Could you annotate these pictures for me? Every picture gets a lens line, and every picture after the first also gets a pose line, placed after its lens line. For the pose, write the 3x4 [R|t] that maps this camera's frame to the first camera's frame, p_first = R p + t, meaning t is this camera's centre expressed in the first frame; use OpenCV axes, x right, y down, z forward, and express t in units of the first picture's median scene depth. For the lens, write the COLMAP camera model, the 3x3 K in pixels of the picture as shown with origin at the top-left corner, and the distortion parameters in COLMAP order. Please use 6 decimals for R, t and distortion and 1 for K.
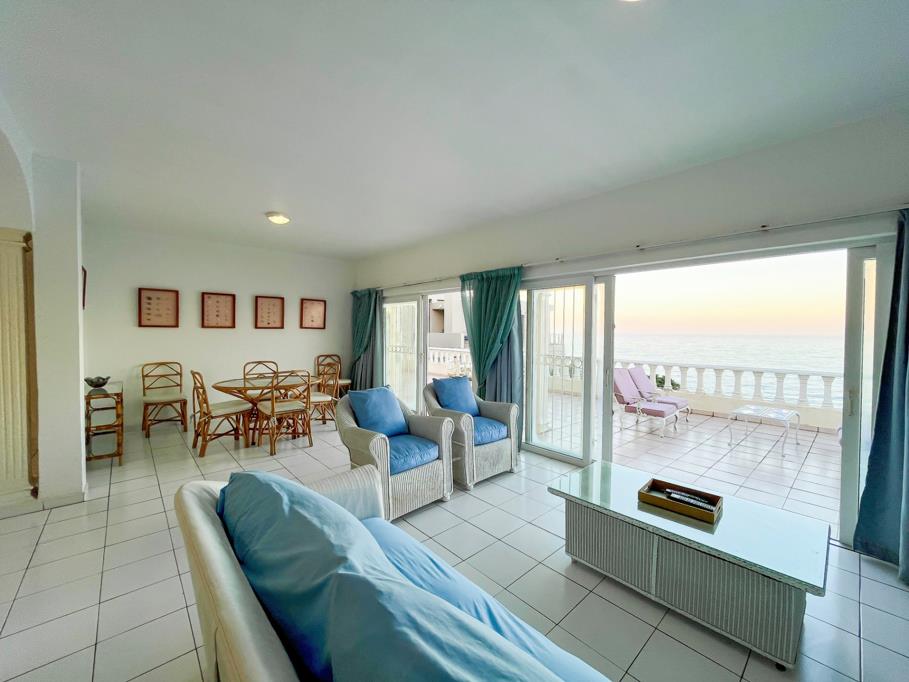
lens RADIAL K [[366.0, 0, 459.1], [0, 366.0, 335.9], [0, 0, 1]] dist [0.004320, 0.000109]
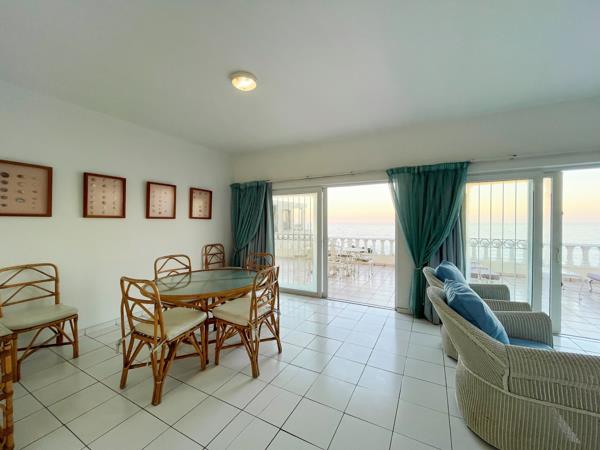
lens RADIAL K [[241.6, 0, 305.2], [0, 241.6, 222.4], [0, 0, 1]] dist [0.004320, 0.000109]
pose [[0.943270, -0.008786, 0.331911, -0.429834], [0.013229, 0.999851, -0.011132, 0.001042], [-0.331764, 0.014891, 0.943245, 0.351123]]
